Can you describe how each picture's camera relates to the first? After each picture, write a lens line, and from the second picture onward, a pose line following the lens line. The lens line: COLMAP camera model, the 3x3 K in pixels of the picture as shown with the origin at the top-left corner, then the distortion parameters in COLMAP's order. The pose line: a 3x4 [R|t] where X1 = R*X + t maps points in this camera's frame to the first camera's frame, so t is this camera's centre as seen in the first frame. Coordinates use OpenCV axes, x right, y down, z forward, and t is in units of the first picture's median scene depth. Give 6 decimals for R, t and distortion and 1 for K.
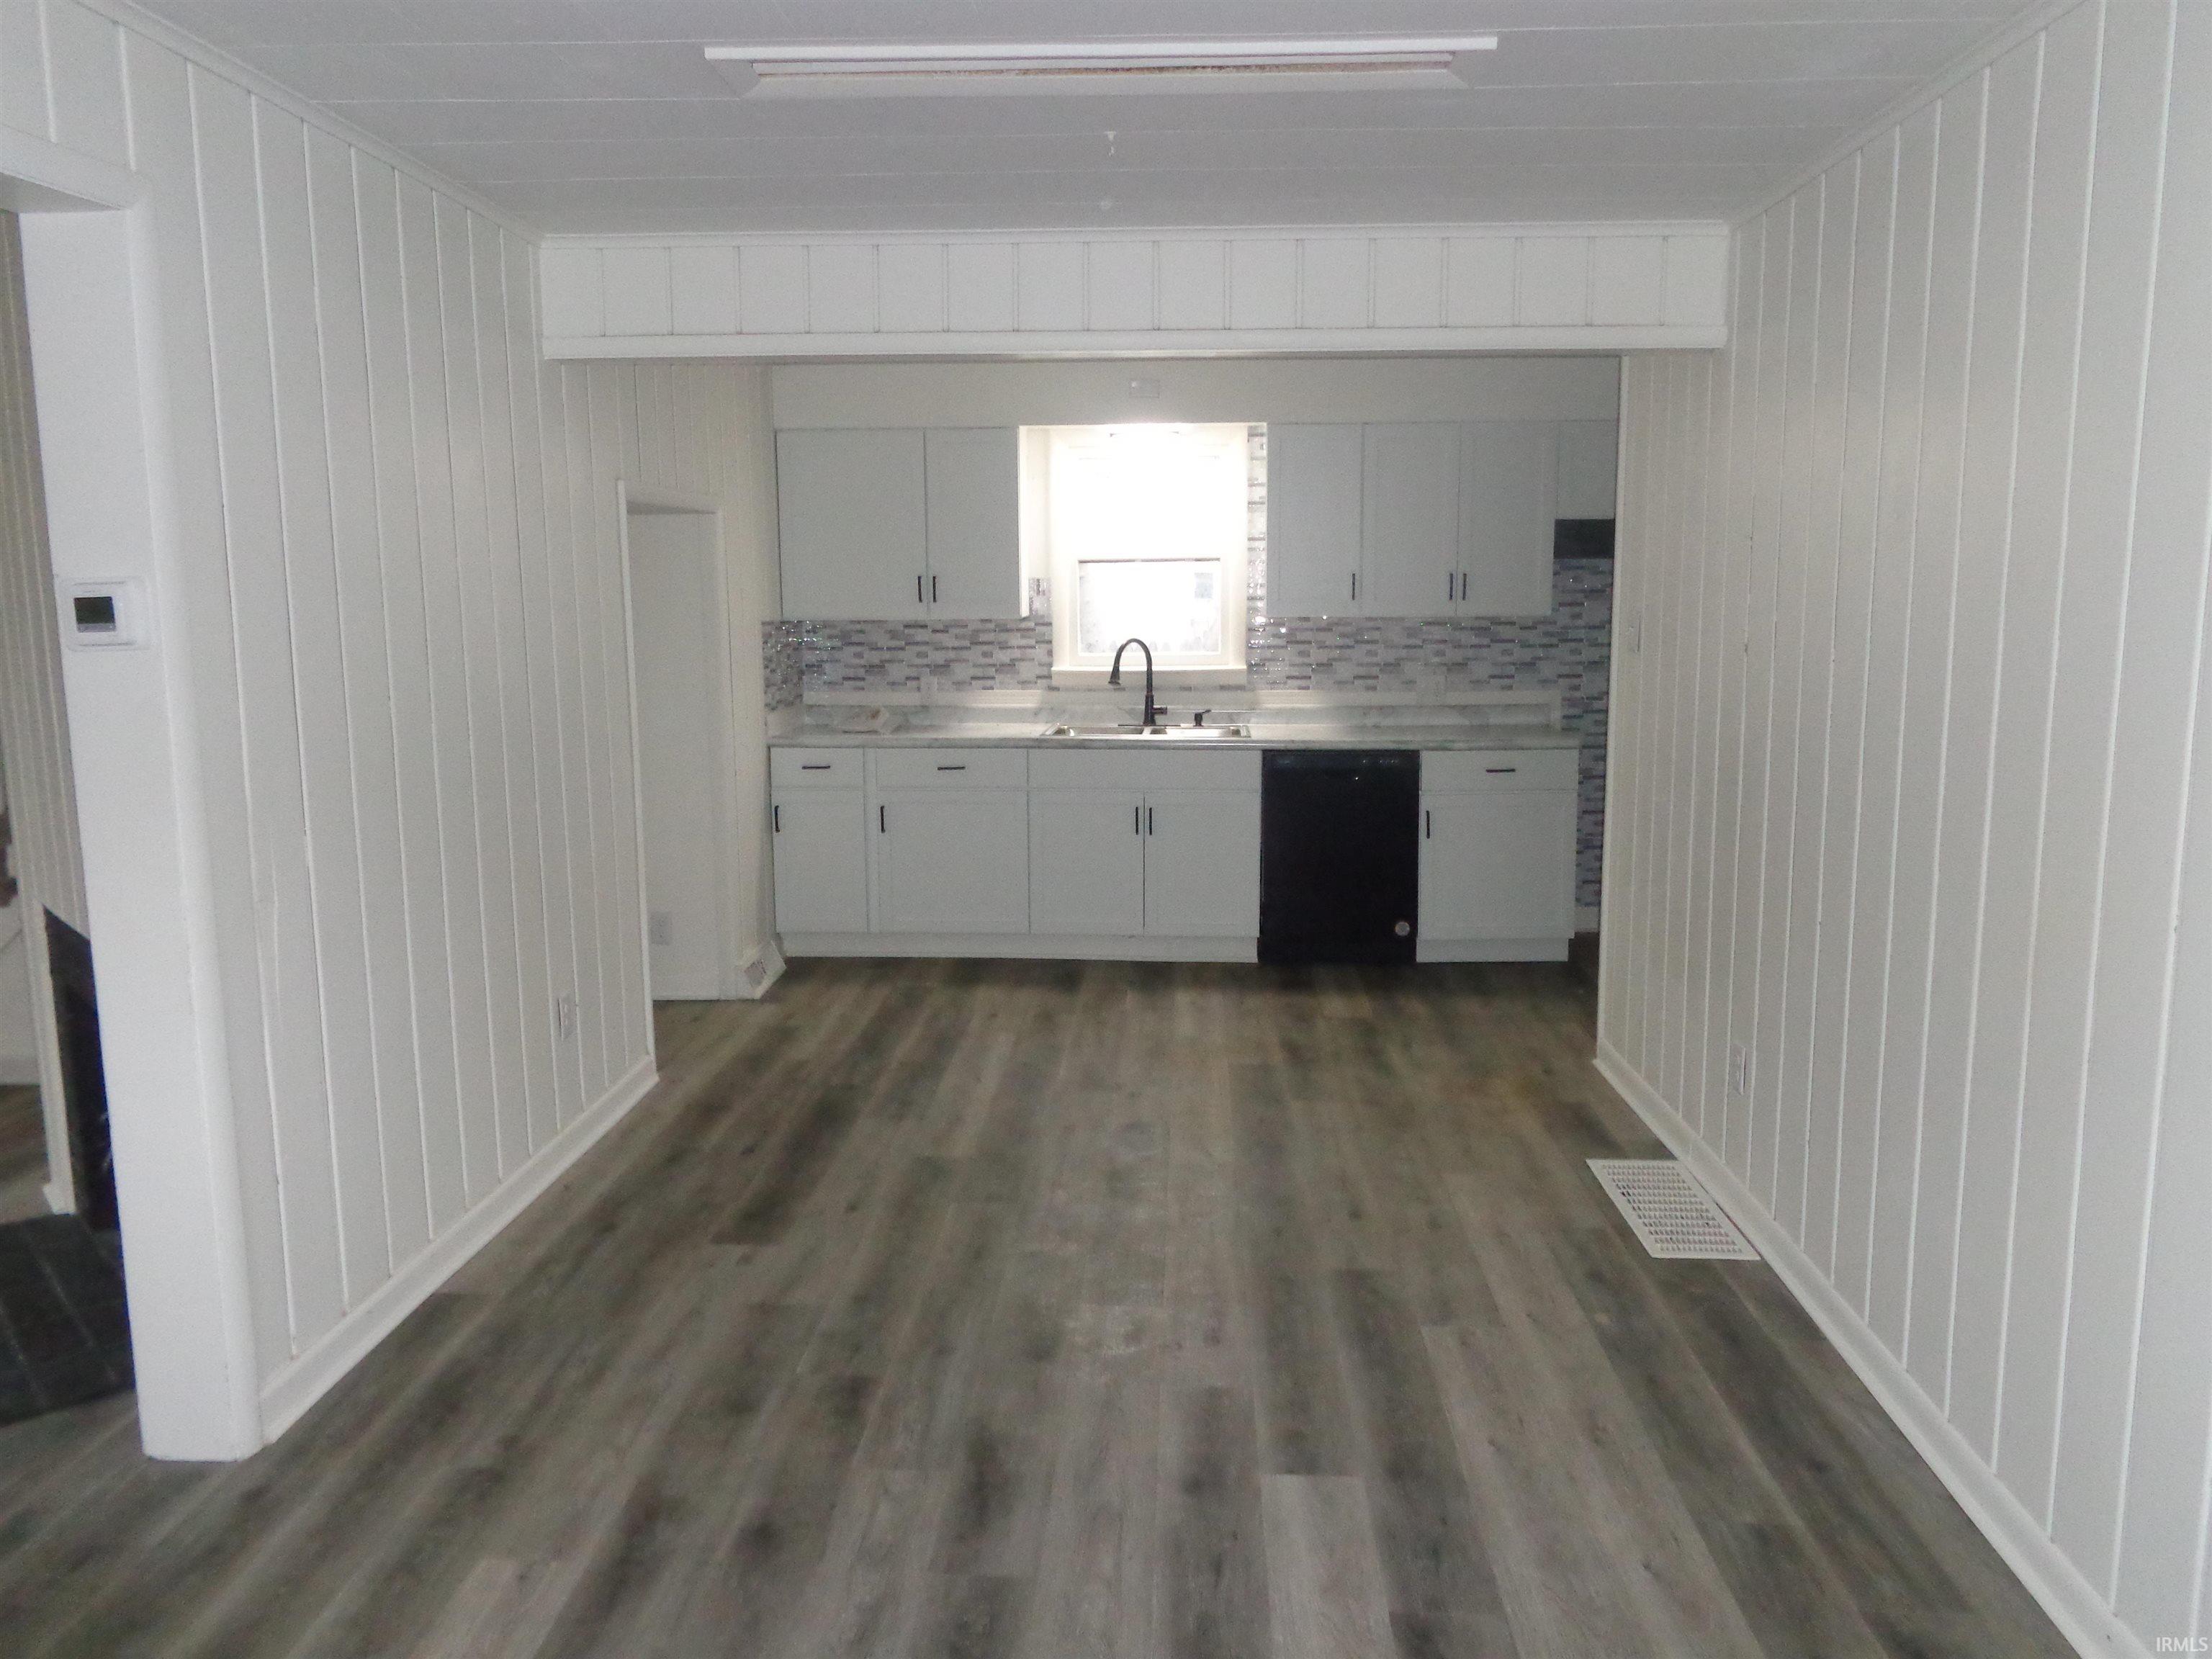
lens RADIAL K [[1639.3, 0, 1103.1], [0, 1639.3, 828.7], [0, 0, 1]] dist [-0.005914, 0.000925]
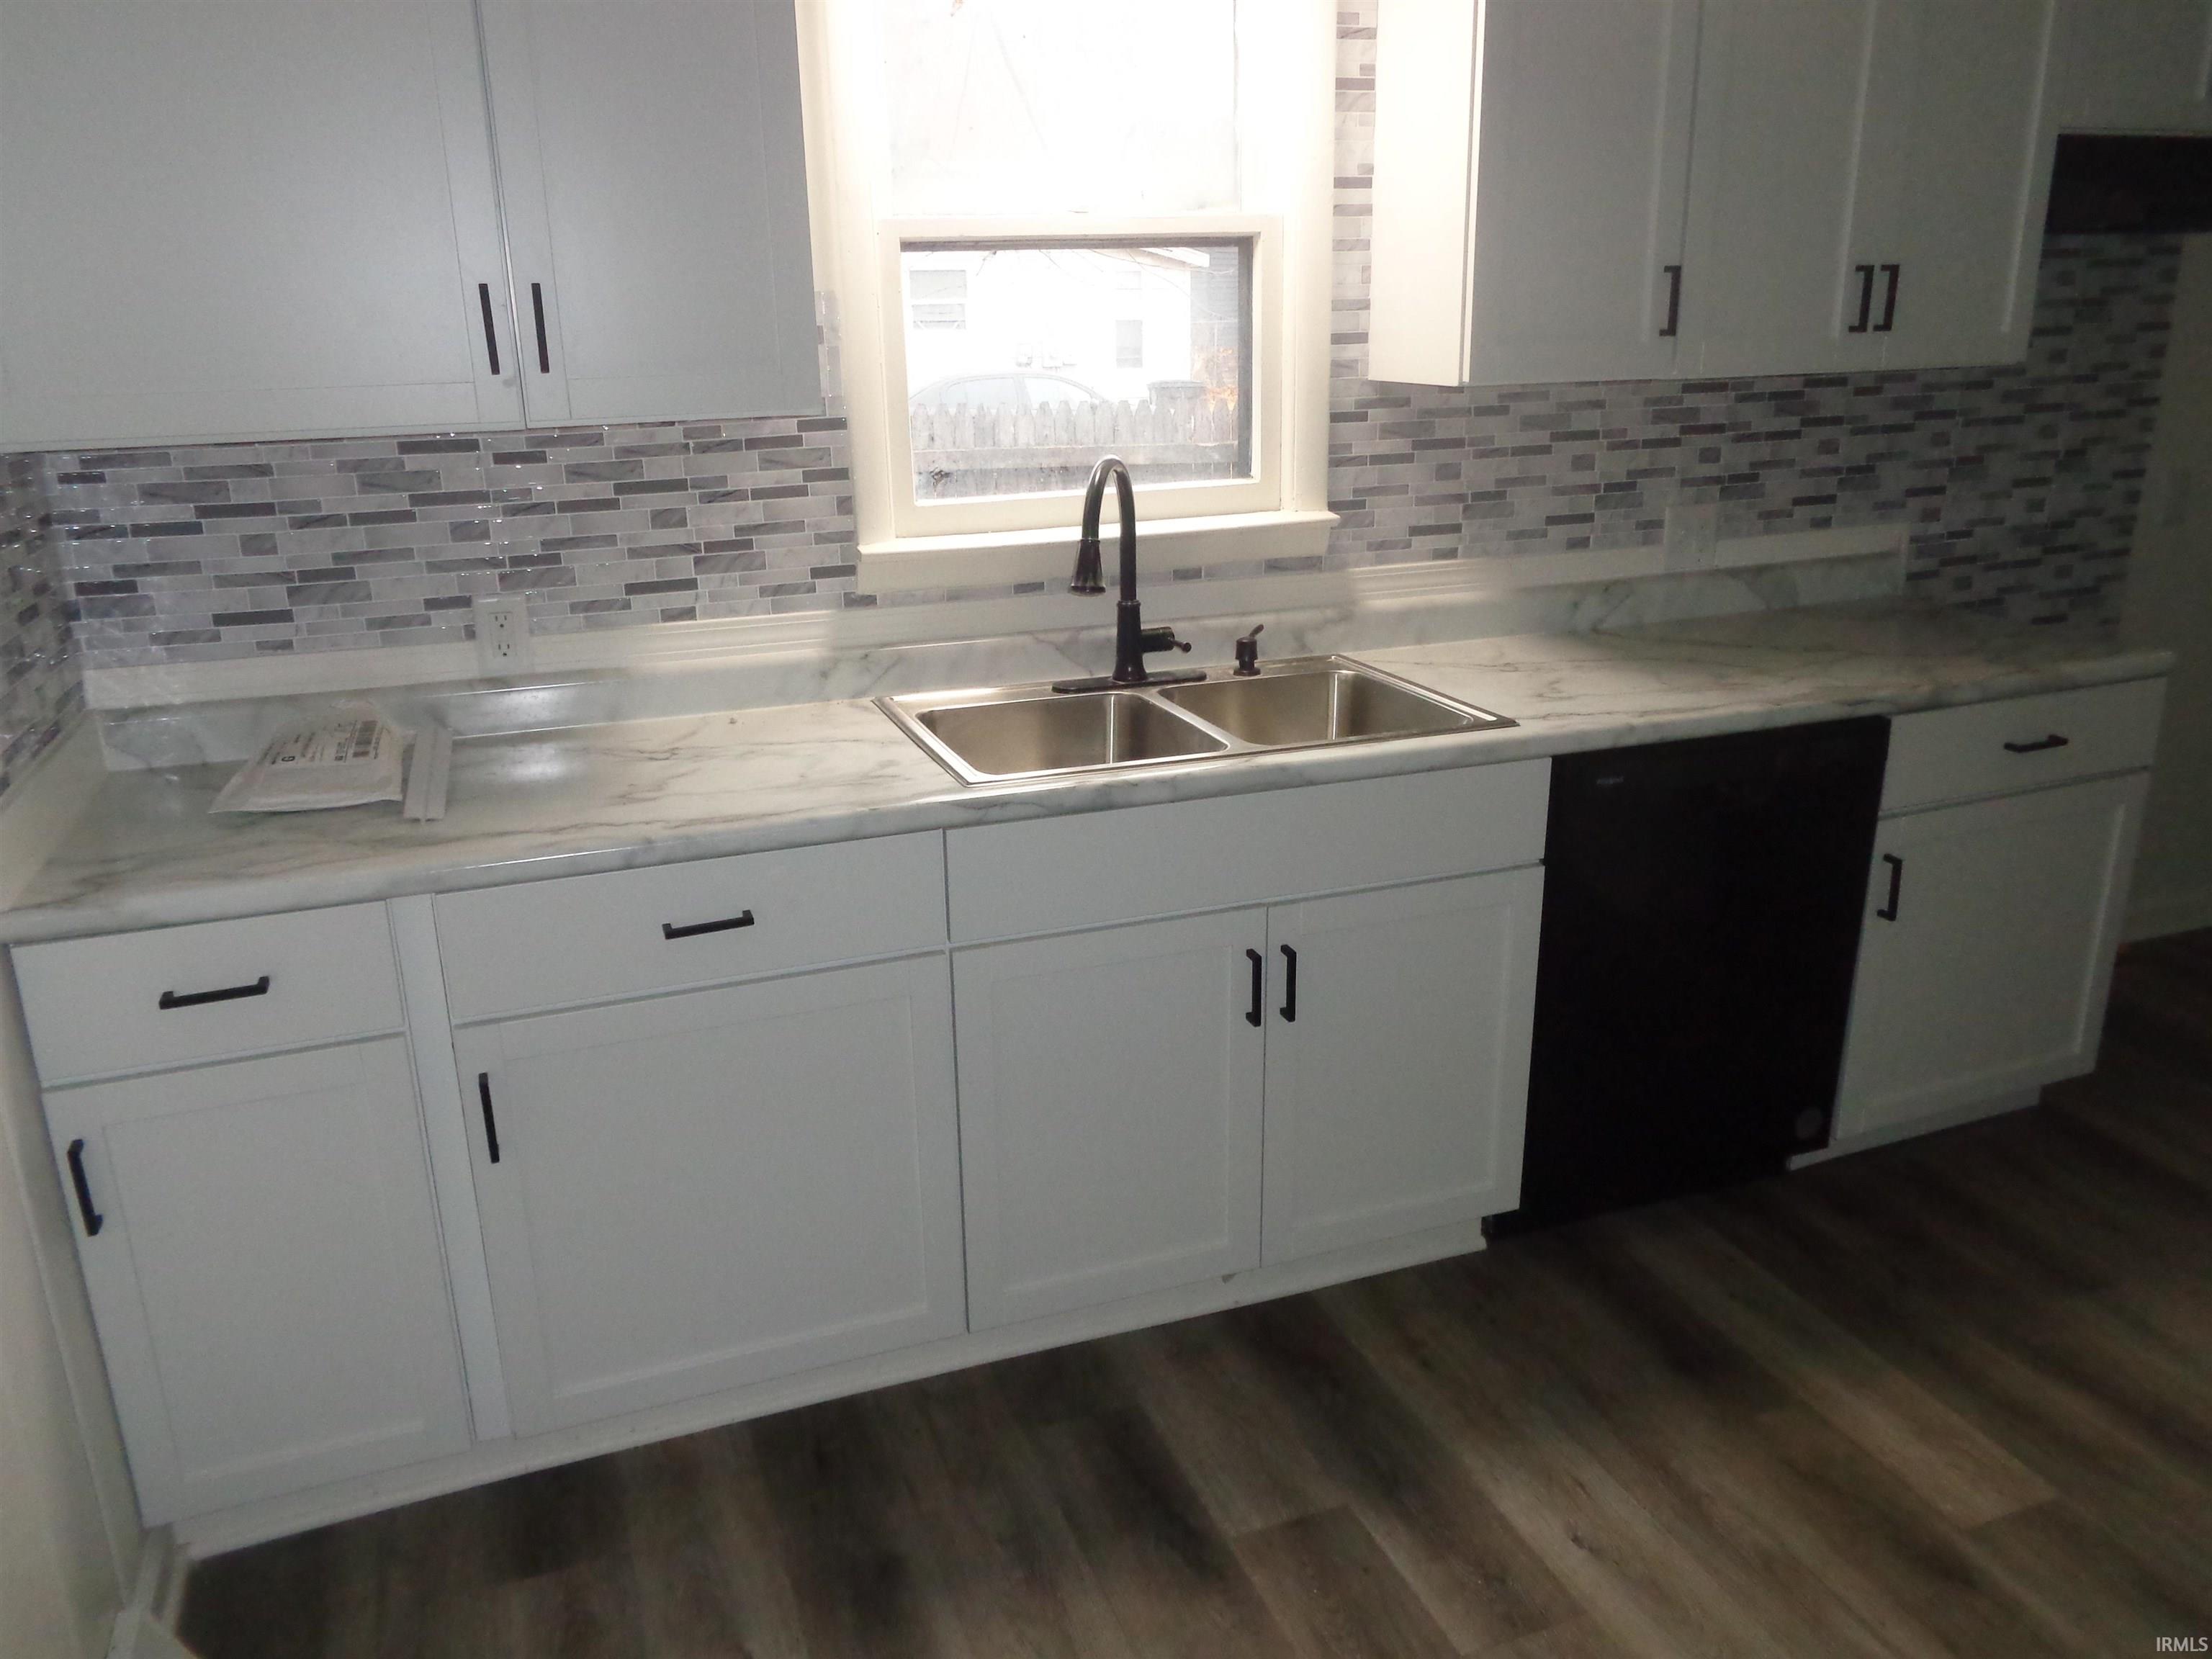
lens RADIAL K [[1639.3, 0, 1115.6], [0, 1639.3, 819.0], [0, 0, 1]] dist [-0.005914, 0.000925]
pose [[0.918836, -0.130345, 0.372492, -0.122240], [0.078860, 0.985487, 0.150322, -0.088498], [-0.386679, -0.108747, 0.915780, 0.637010]]
